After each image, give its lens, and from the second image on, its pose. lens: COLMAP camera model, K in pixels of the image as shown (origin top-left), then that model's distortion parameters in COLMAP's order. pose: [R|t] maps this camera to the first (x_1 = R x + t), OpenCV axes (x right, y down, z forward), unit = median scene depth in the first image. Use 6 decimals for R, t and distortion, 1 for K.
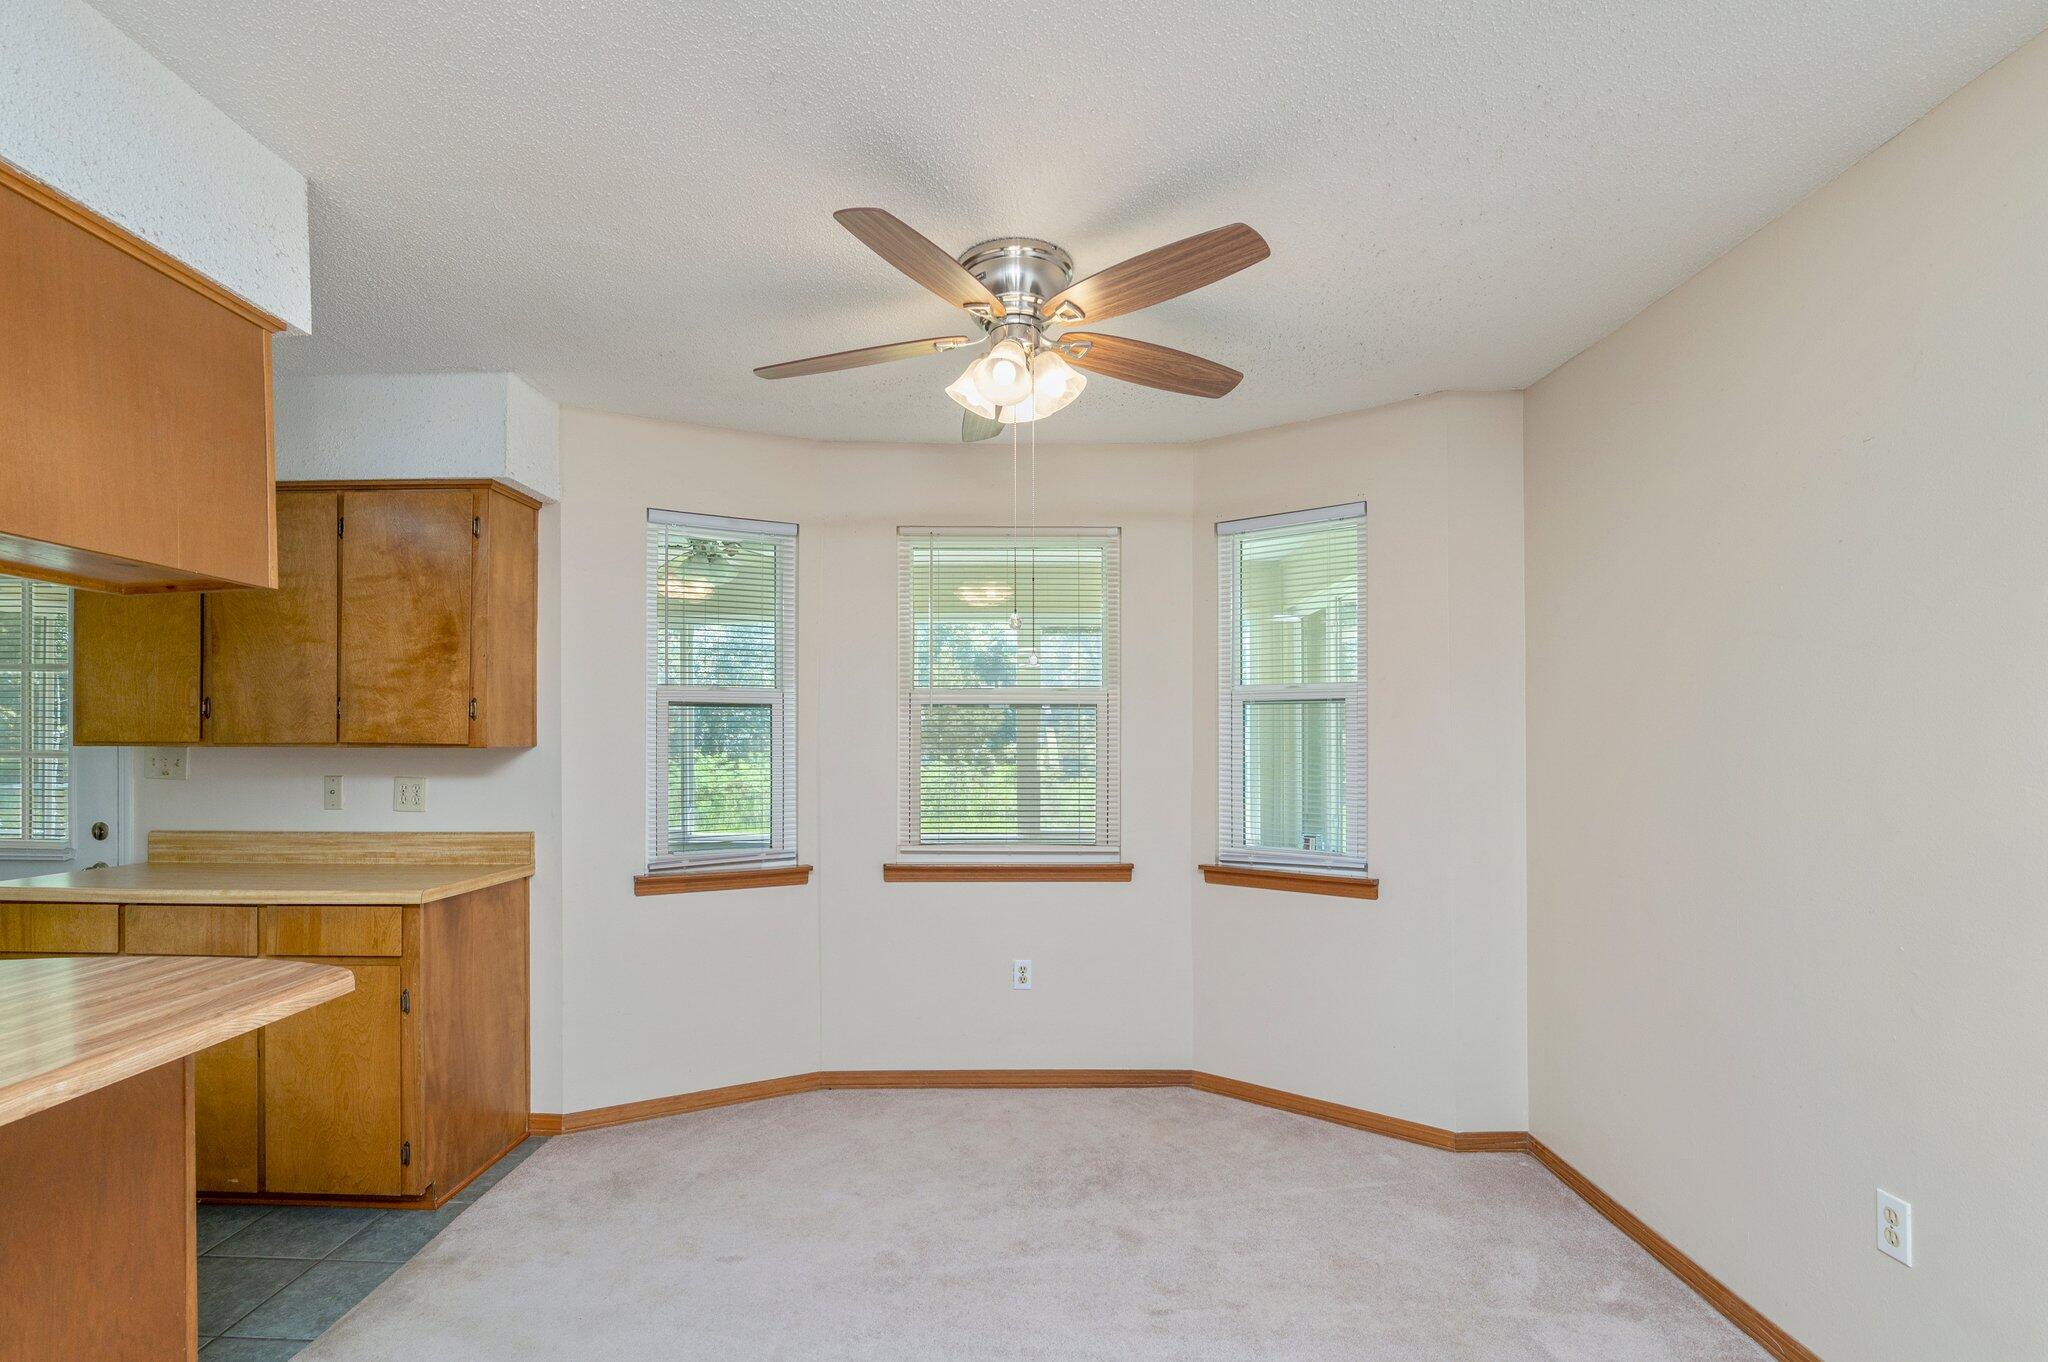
lens RADIAL K [[1026.8, 0, 963.6], [0, 1026.8, 733.3], [0, 0, 1]] dist [-0.005488, -0.002906]
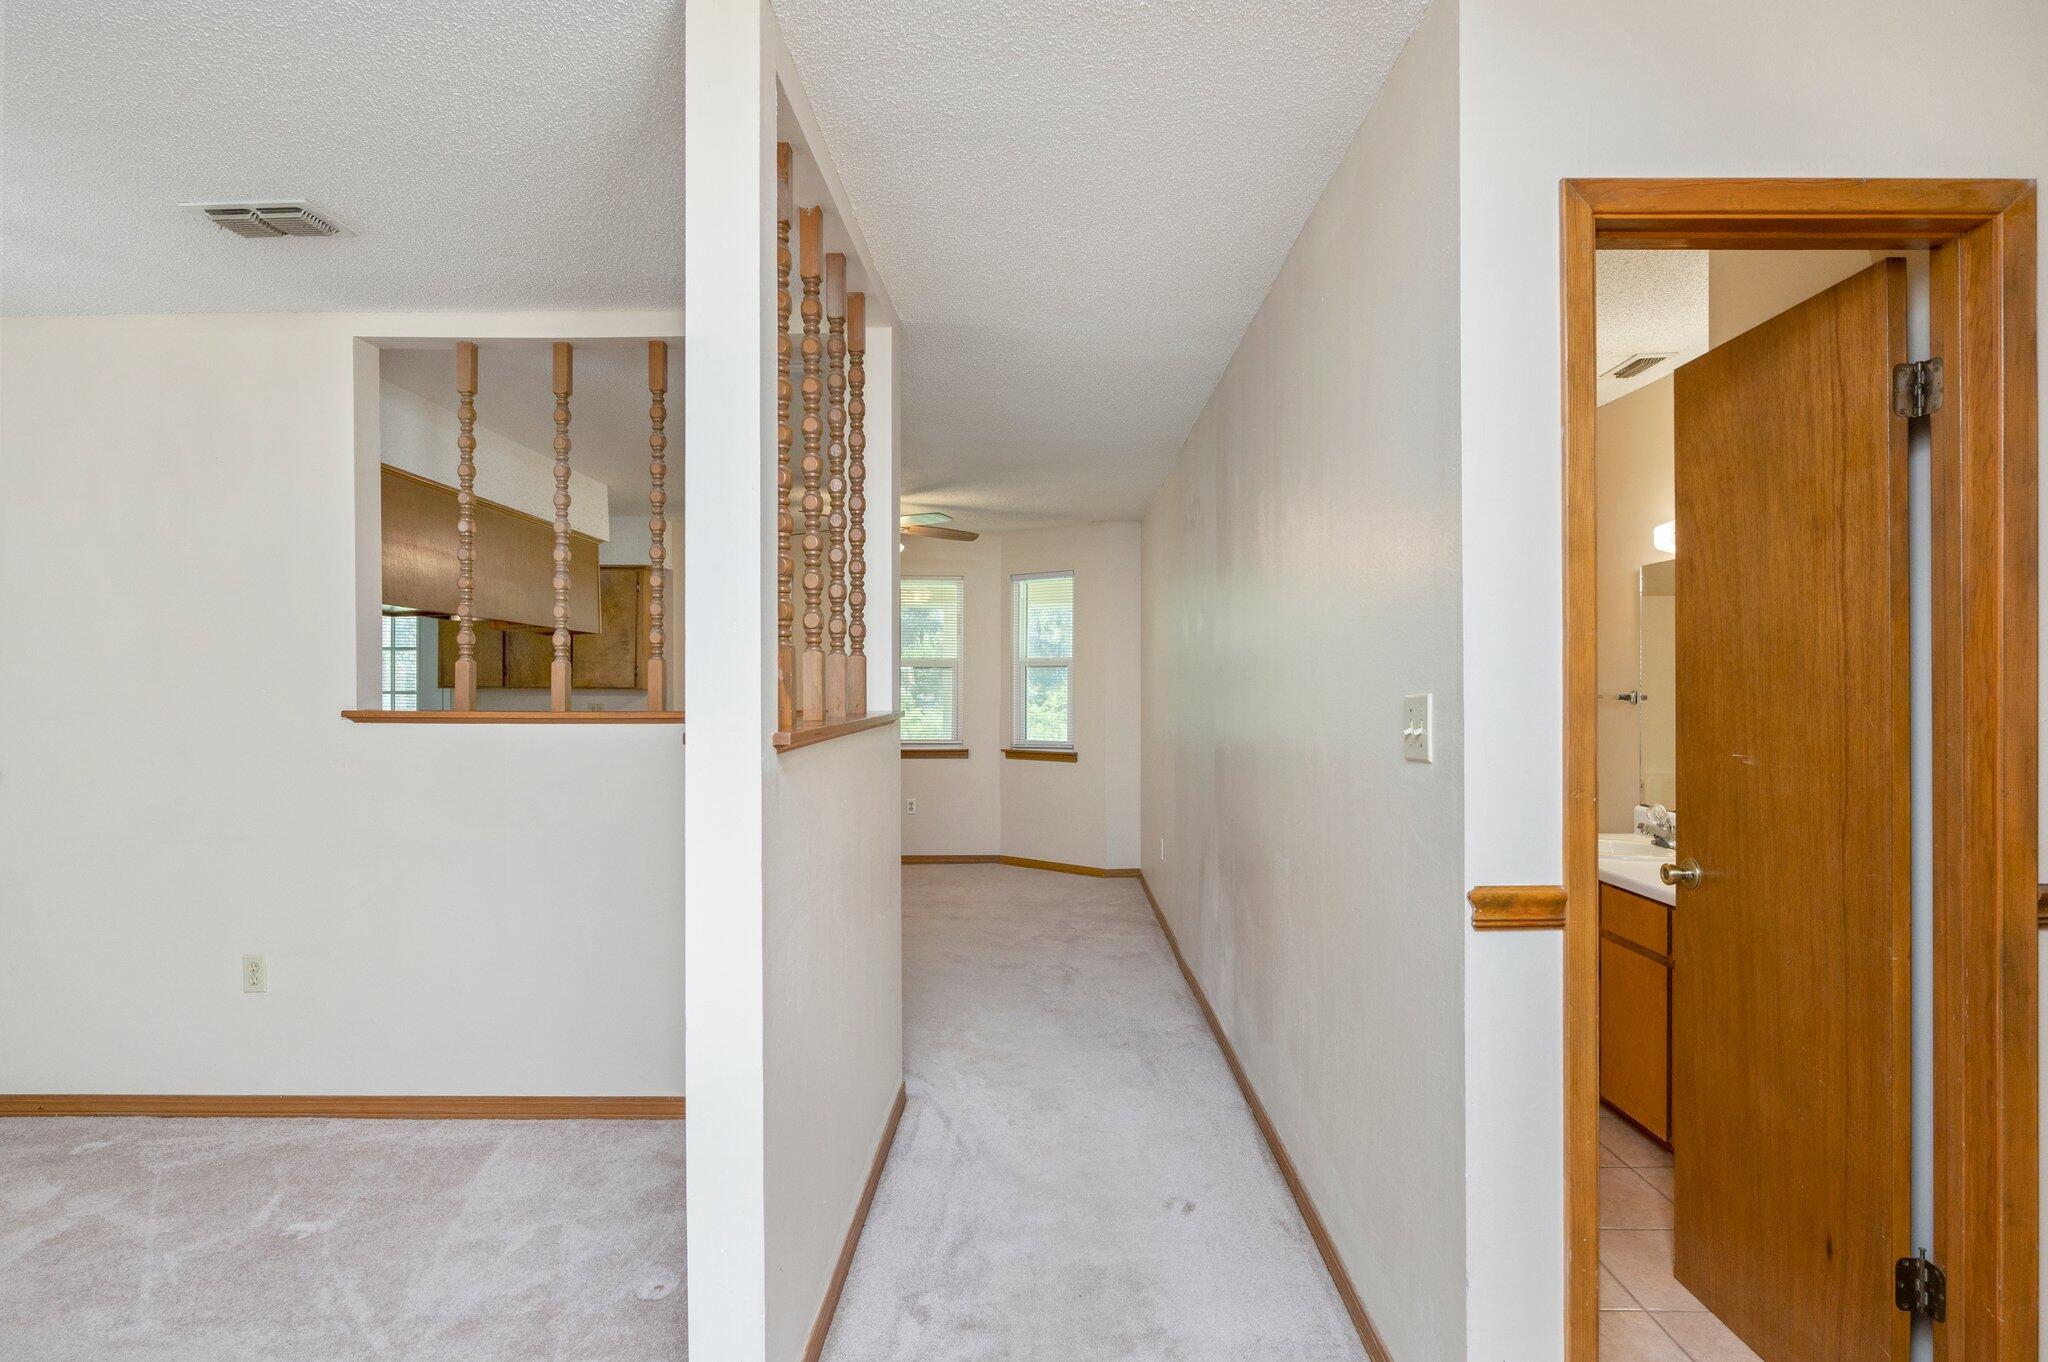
lens RADIAL K [[1052.2, 0, 1083.6], [0, 1052.2, 691.8], [0, 0, 1]] dist [0.001052, 0.000059]
pose [[0.996064, 0.000505, 0.088636, 0.263112], [-0.001747, 0.999901, 0.013933, -0.012445], [-0.088620, -0.014033, 0.995967, -1.289927]]
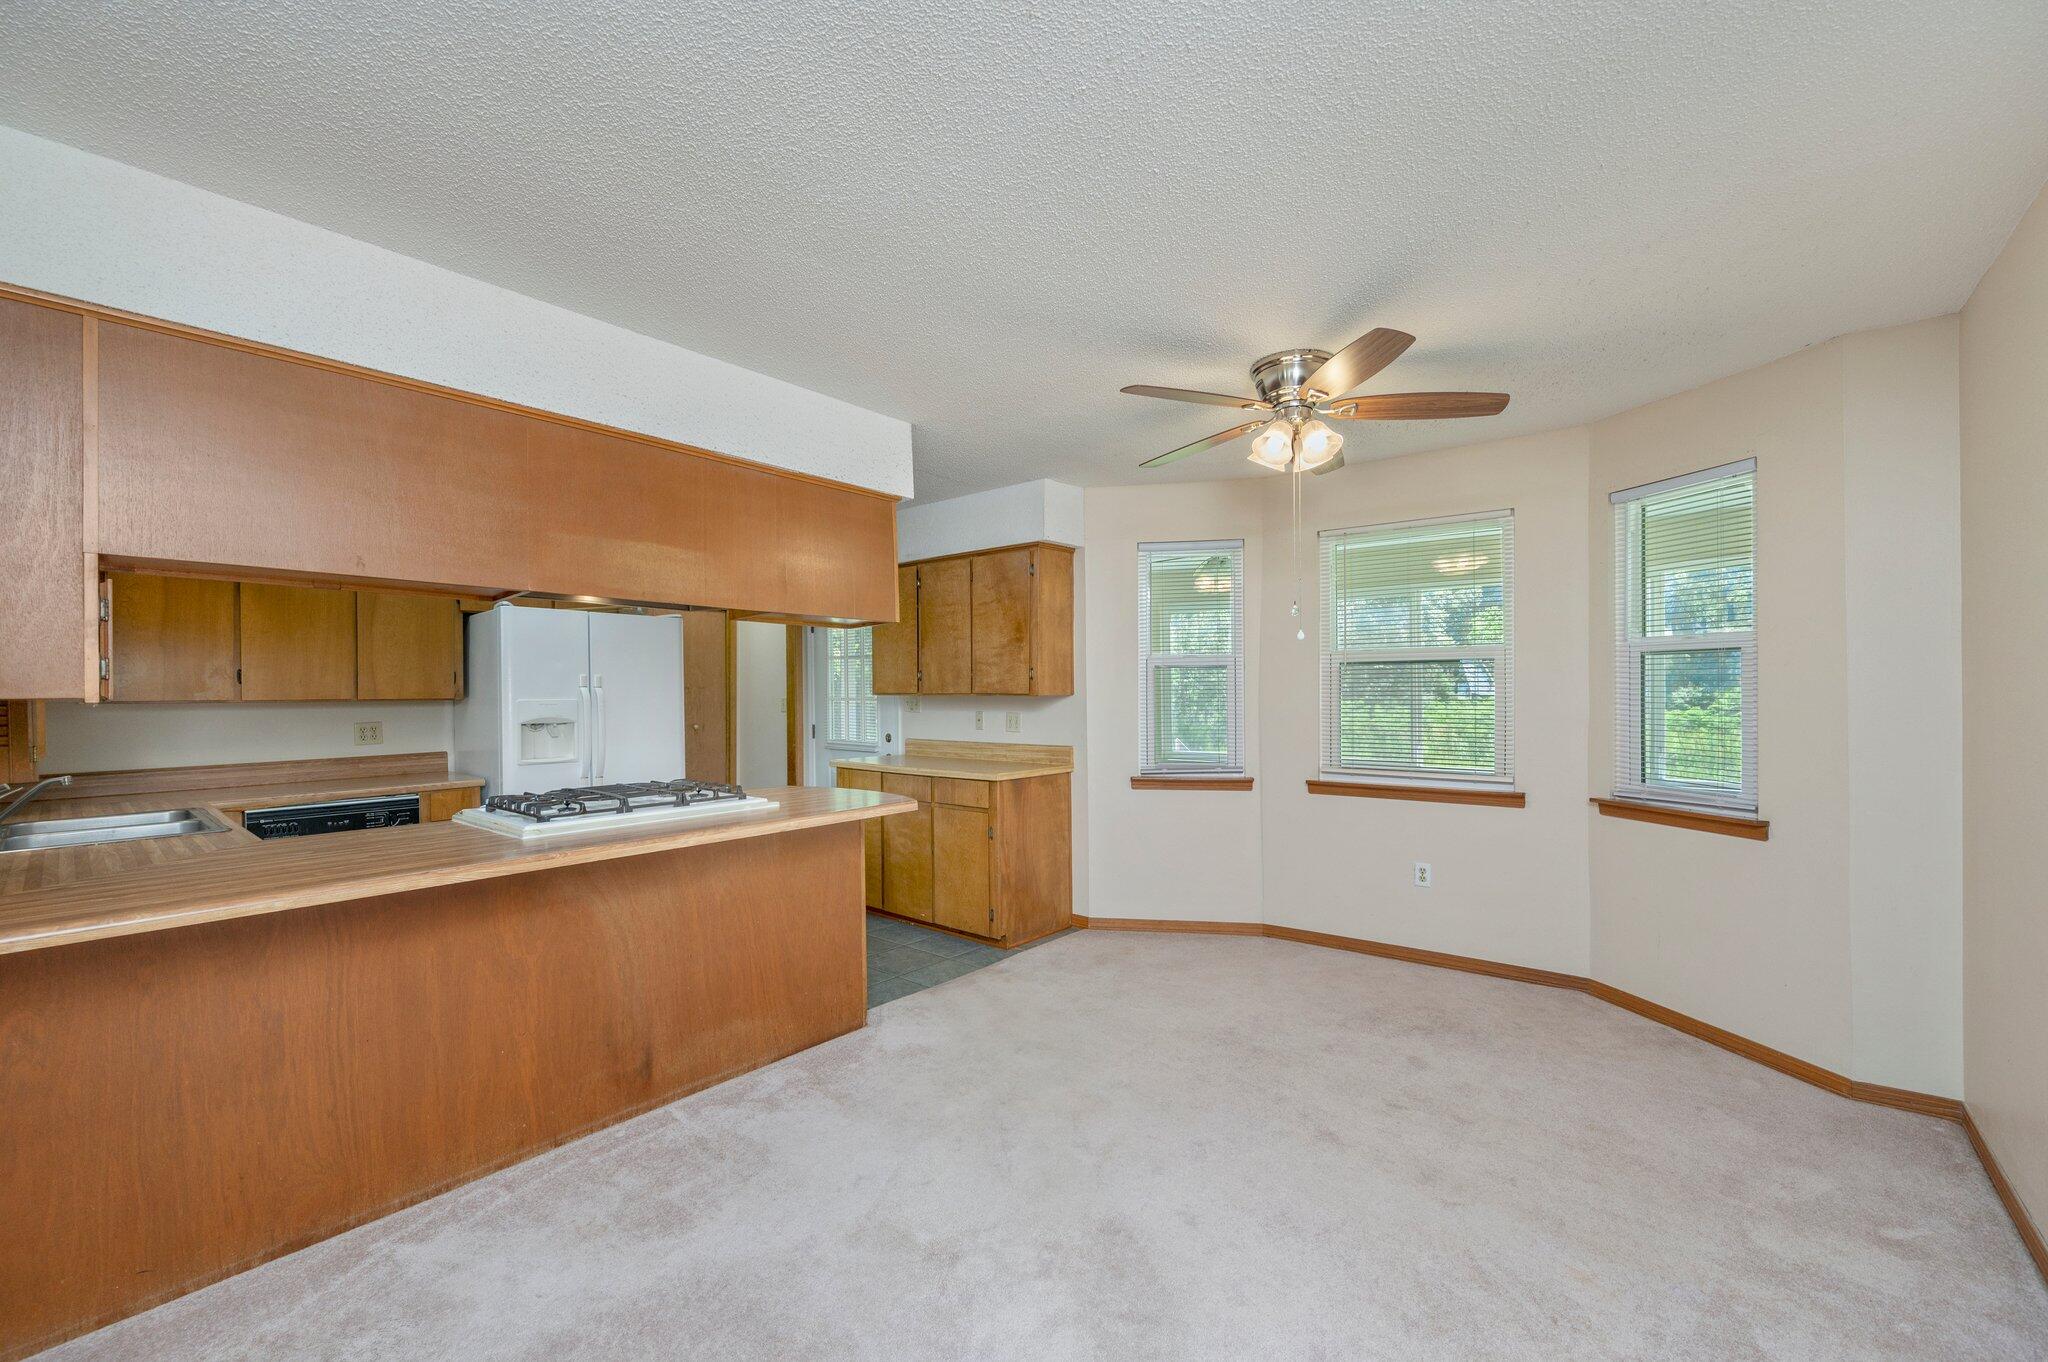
lens RADIAL K [[826.6, 0, 1006.9], [0, 826.6, 691.6], [0, 0, 1]] dist [-0.003378, -0.000421]
pose [[0.792267, -0.004453, -0.610159, 0.348101], [0.011441, 0.999906, 0.007558, -0.004400], [0.610068, -0.012969, 0.792243, -0.144388]]
